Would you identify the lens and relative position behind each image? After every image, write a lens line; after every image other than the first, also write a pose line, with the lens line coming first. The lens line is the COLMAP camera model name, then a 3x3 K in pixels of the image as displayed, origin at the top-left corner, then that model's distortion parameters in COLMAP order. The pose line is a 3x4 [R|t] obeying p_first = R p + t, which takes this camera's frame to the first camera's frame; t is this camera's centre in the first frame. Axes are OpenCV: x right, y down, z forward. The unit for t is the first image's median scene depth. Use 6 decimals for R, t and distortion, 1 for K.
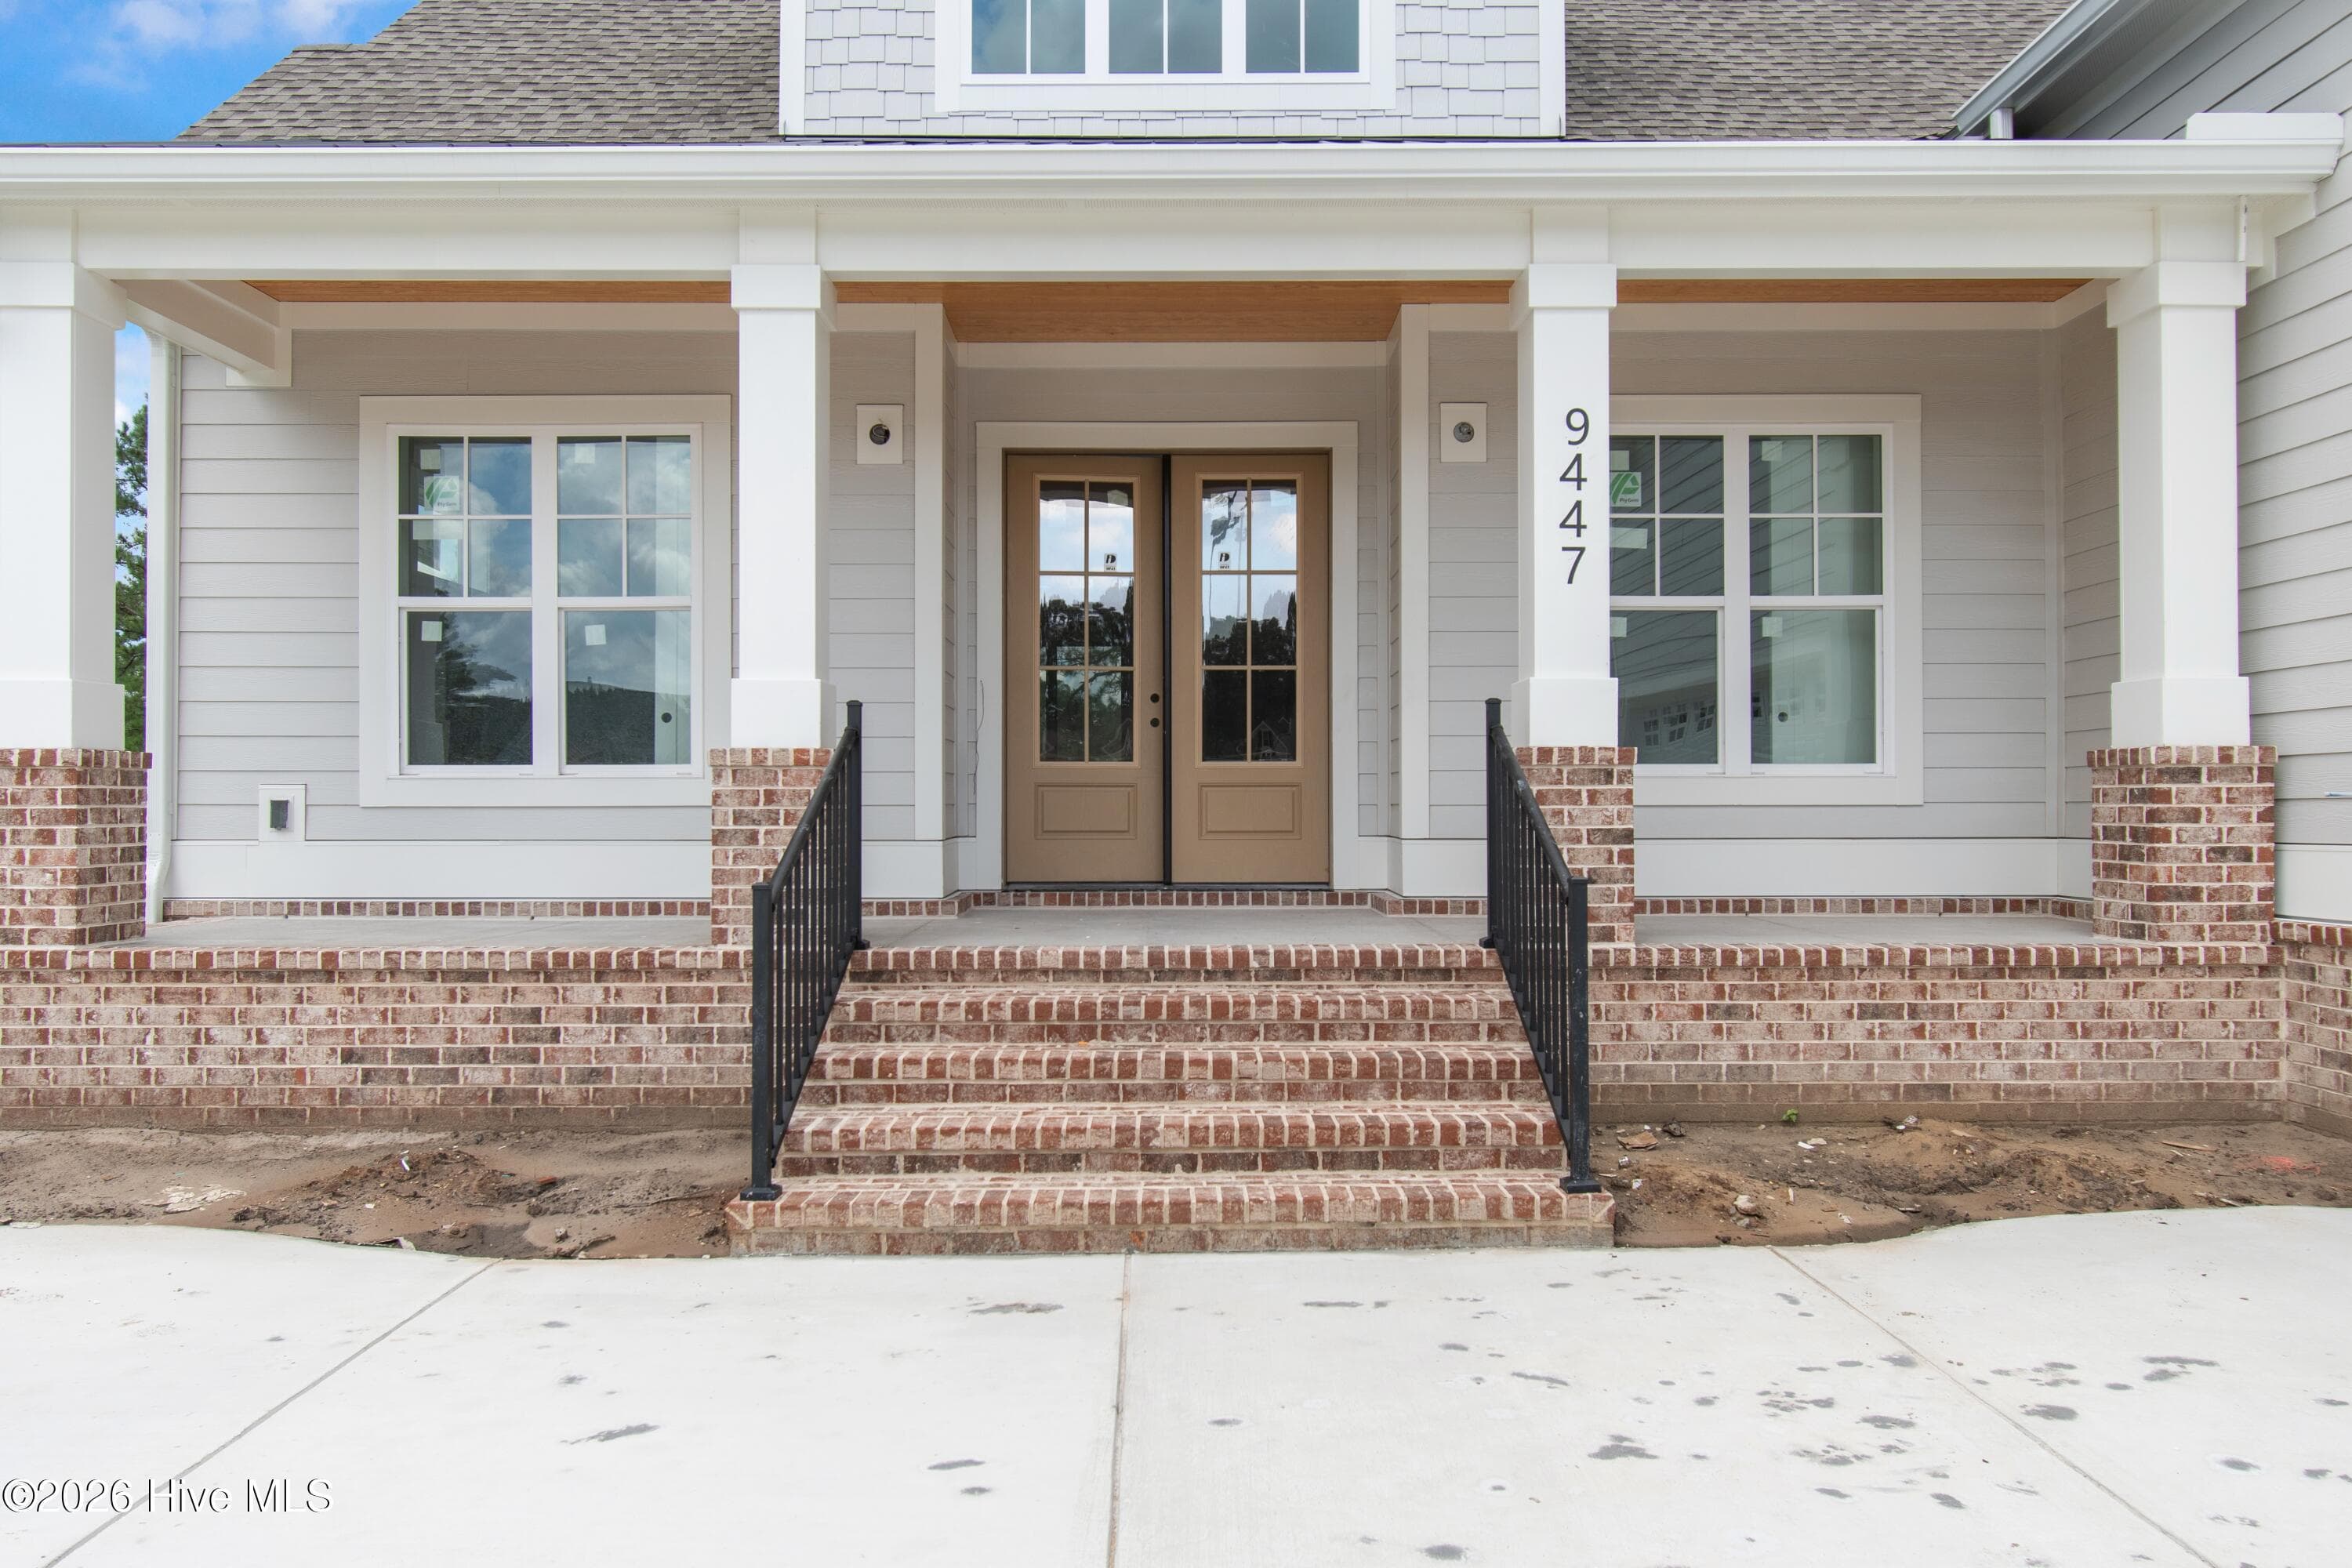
lens RADIAL K [[1725.7, 0, 1176.0], [0, 1725.7, 784.0], [0, 0, 1]] dist [0.002453, 0.001013]
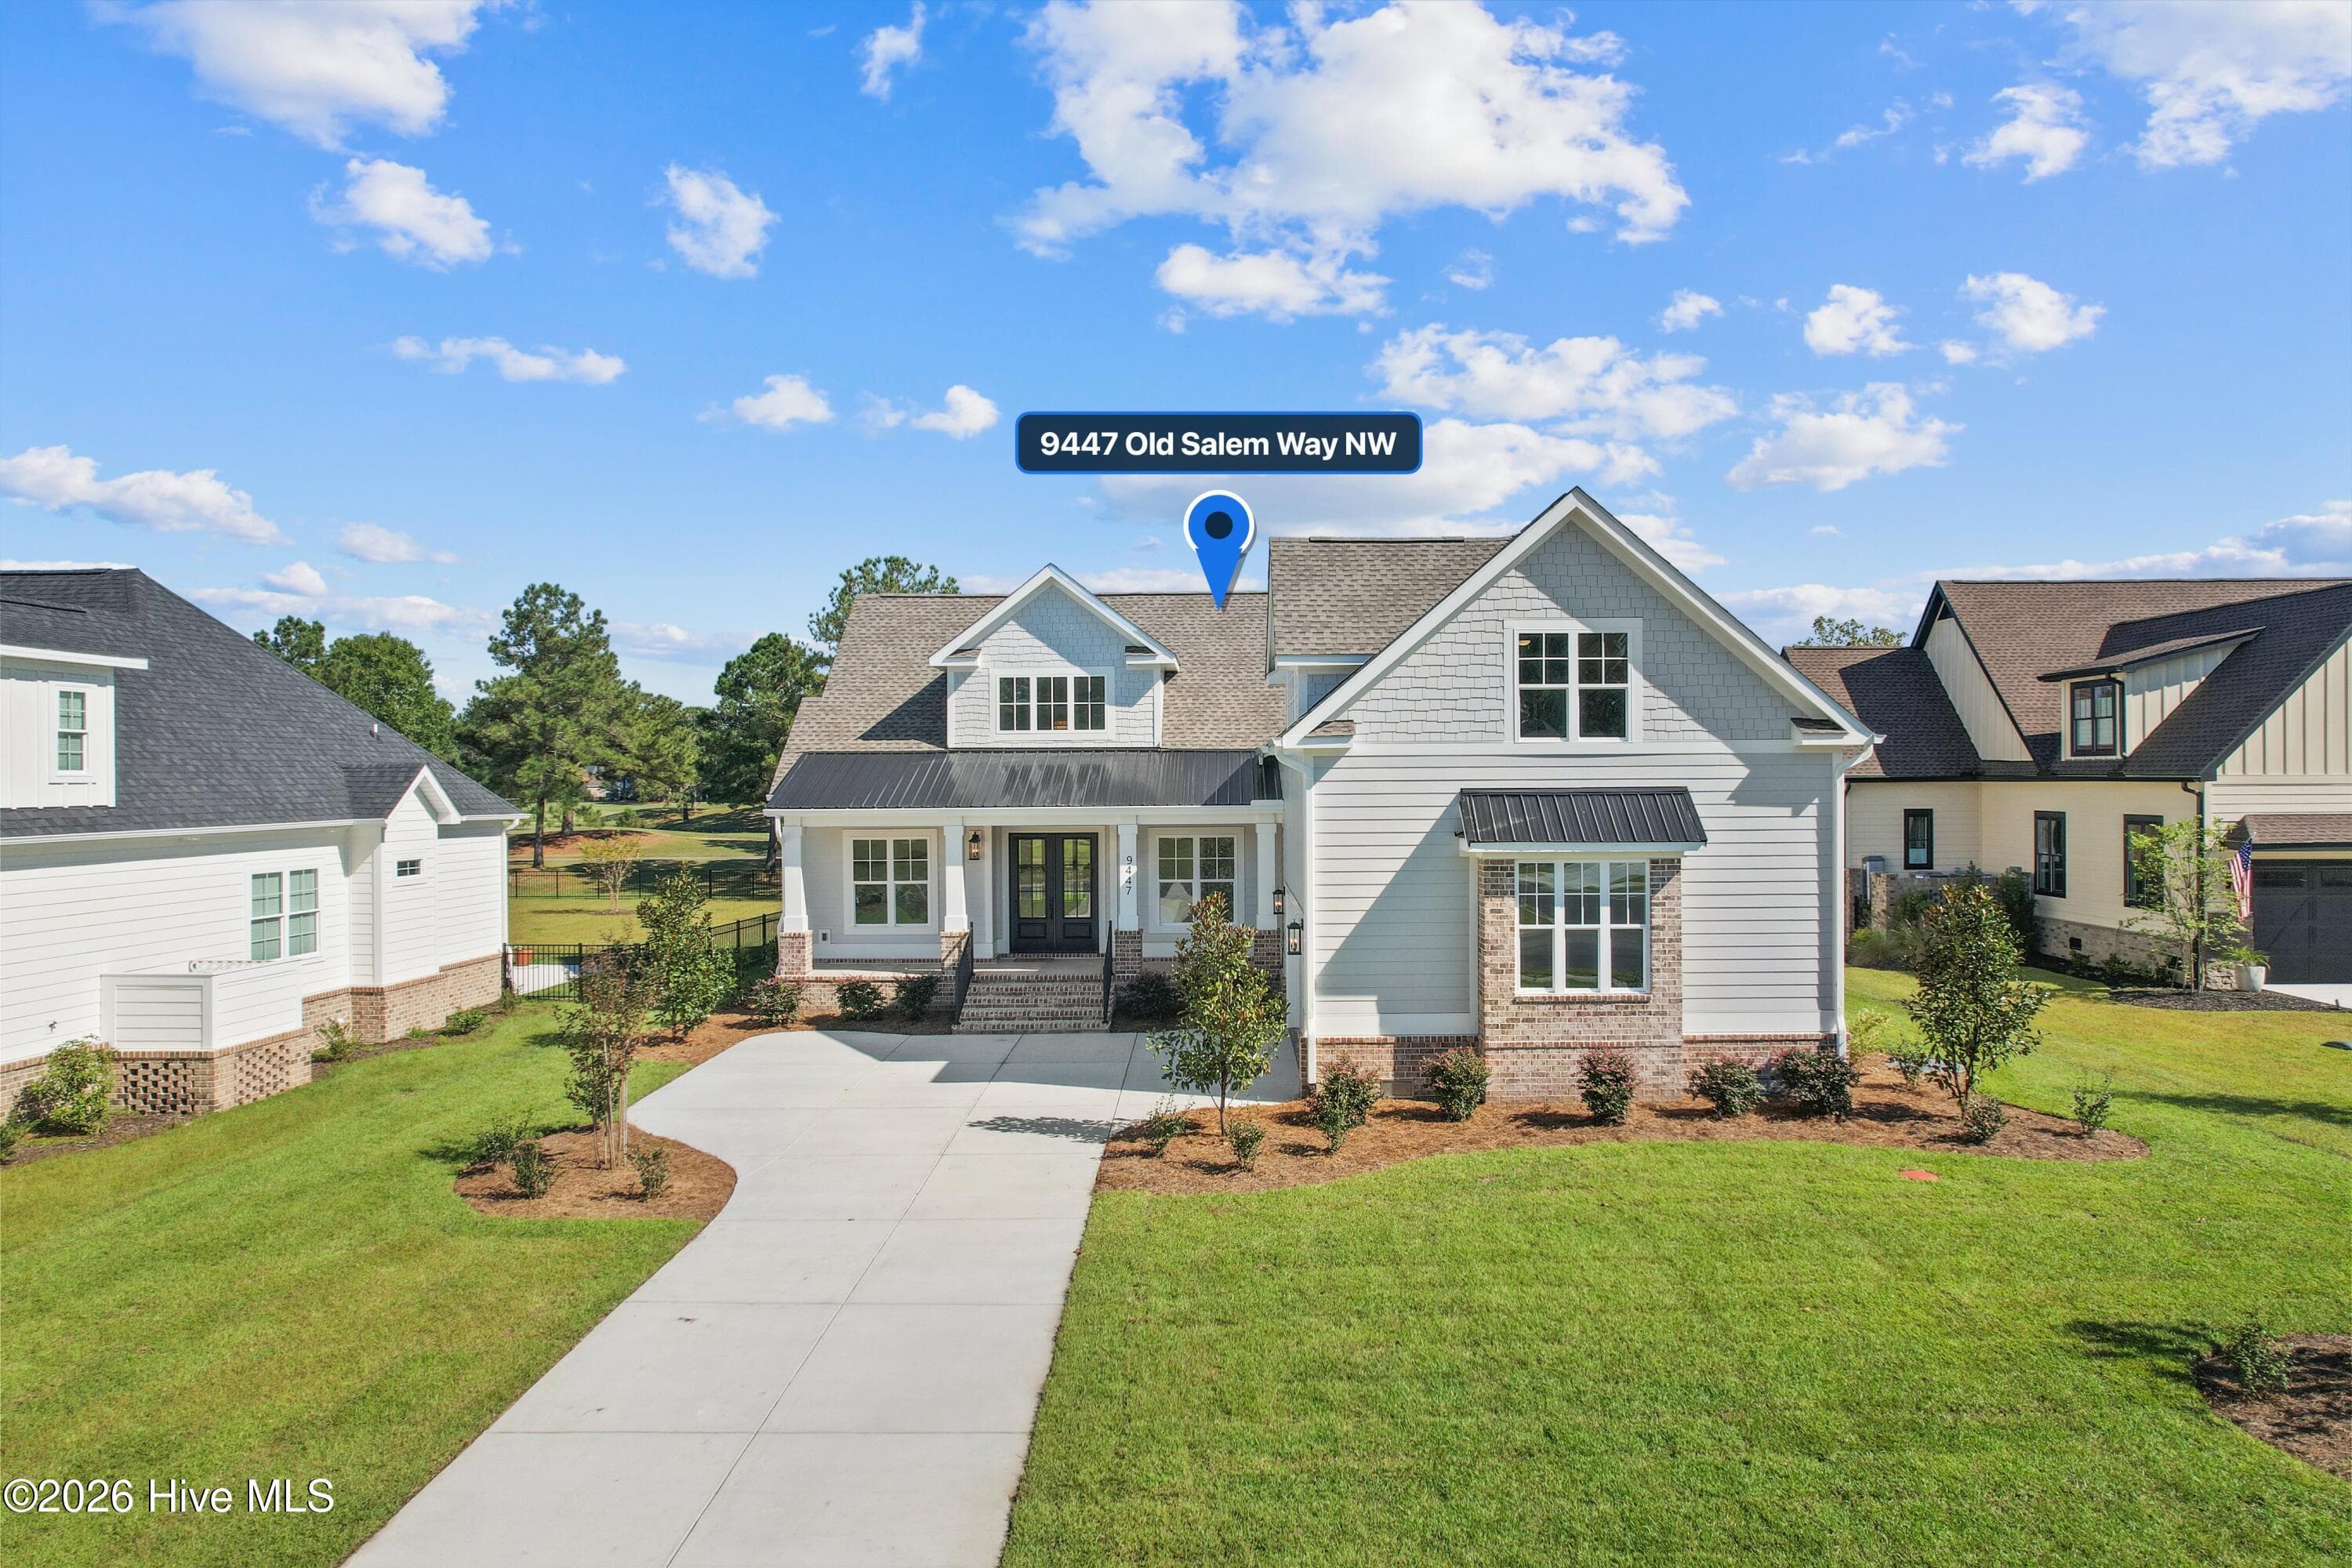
lens RADIAL K [[993.5, 0, 1167.2], [0, 993.5, 861.5], [0, 0, 1]] dist [0.000209, -0.000064]
pose [[0.999463, 0.002303, 0.032679, 0.238683], [-0.003055, 0.999731, 0.022973, -0.261906], [-0.032617, -0.023061, 0.999202, -1.604446]]
